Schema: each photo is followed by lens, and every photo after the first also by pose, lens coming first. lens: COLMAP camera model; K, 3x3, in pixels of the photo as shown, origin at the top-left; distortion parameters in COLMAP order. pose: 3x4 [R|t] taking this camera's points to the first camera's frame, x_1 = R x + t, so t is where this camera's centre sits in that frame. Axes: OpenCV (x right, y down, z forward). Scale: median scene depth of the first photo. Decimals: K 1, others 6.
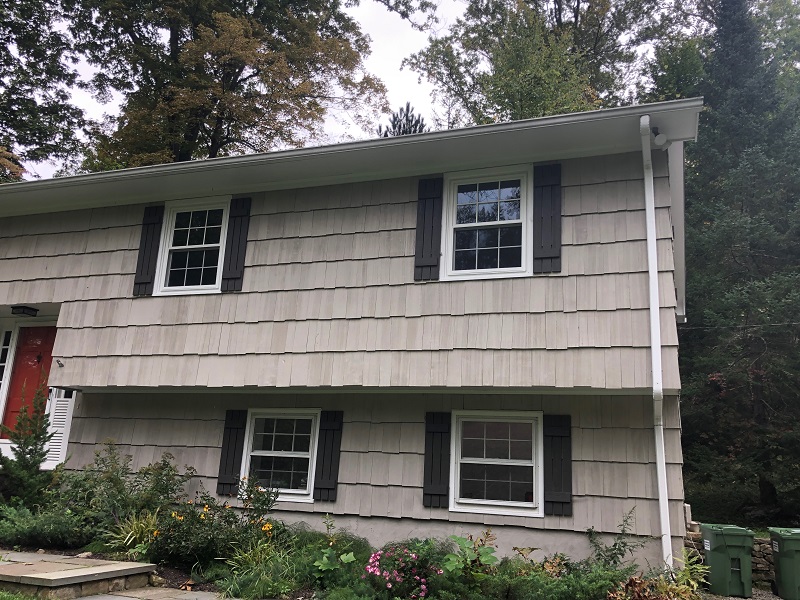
lens RADIAL K [[721.5, 0, 400.8], [0, 721.5, 295.4], [0, 0, 1]] dist [0.010245, -0.051742]
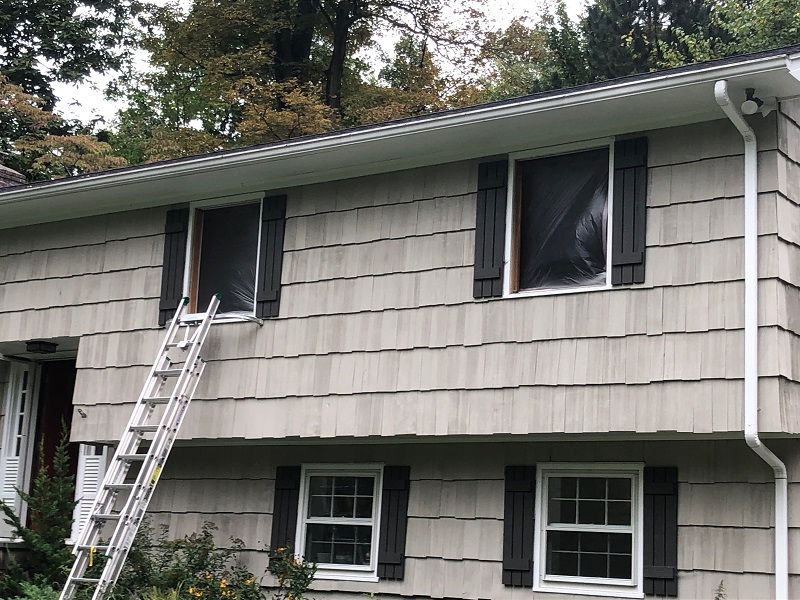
lens RADIAL K [[1413.5, 0, 400.2], [0, 1413.5, 300.6], [0, 0, 1]] dist [0.018413, 0.000000]
pose [[0.960402, -0.051884, -0.273746, 0.346469], [0.067094, 0.996663, 0.046491, -0.090840], [0.270421, -0.063016, 0.960678, -0.466773]]
